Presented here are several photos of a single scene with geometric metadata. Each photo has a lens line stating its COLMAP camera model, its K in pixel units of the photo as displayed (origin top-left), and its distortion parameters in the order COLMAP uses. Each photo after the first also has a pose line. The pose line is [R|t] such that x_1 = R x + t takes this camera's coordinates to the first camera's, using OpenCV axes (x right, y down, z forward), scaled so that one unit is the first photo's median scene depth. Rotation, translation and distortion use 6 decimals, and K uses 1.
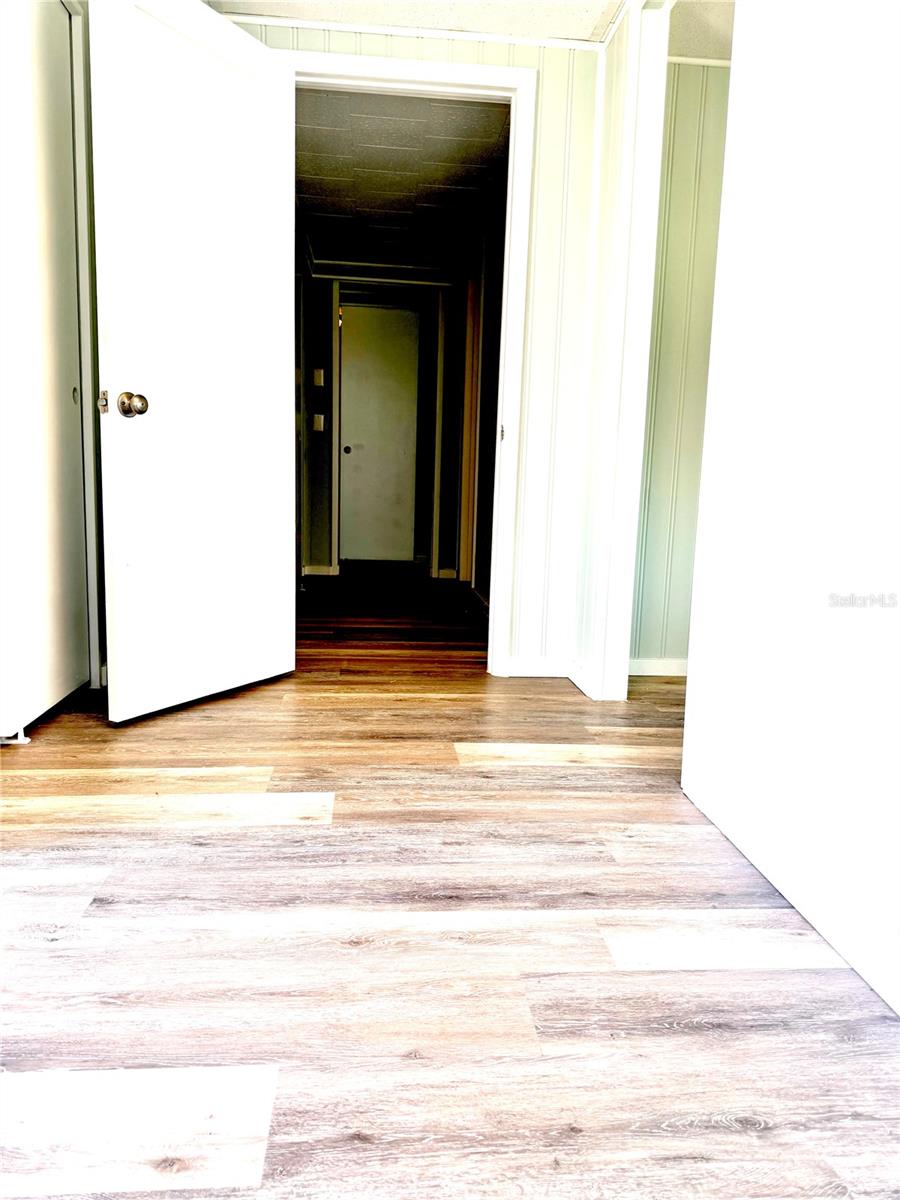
lens RADIAL K [[842.7, 0, 450.0], [0, 842.7, 600.0], [0, 0, 1]] dist [0.072952, -0.094190]
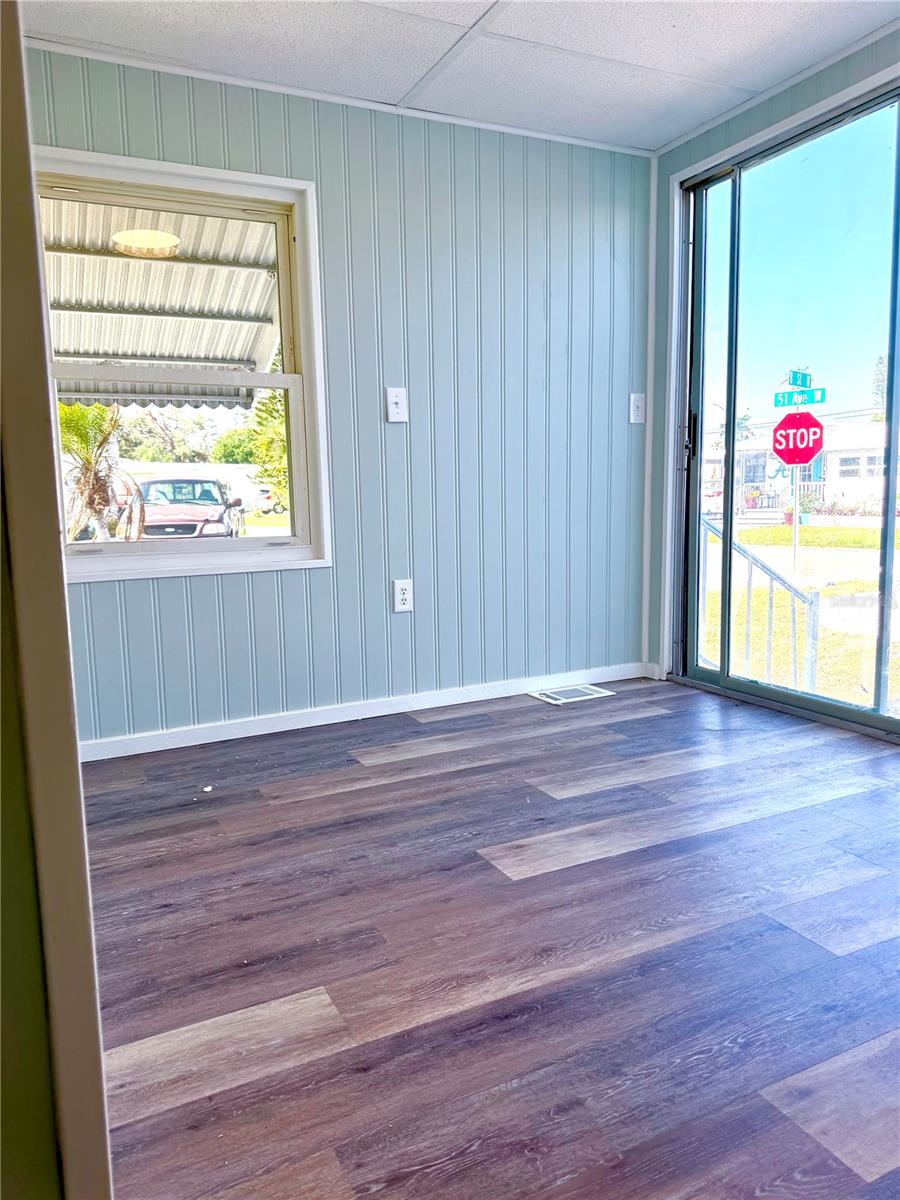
lens RADIAL K [[842.7, 0, 450.0], [0, 842.7, 600.0], [0, 0, 1]] dist [0.072952, -0.094190]
pose [[-0.933417, 0.041062, -0.356435, 0.374184], [-0.057122, 0.963752, 0.260615, -0.327185], [0.354217, 0.263622, -0.897237, 1.712916]]
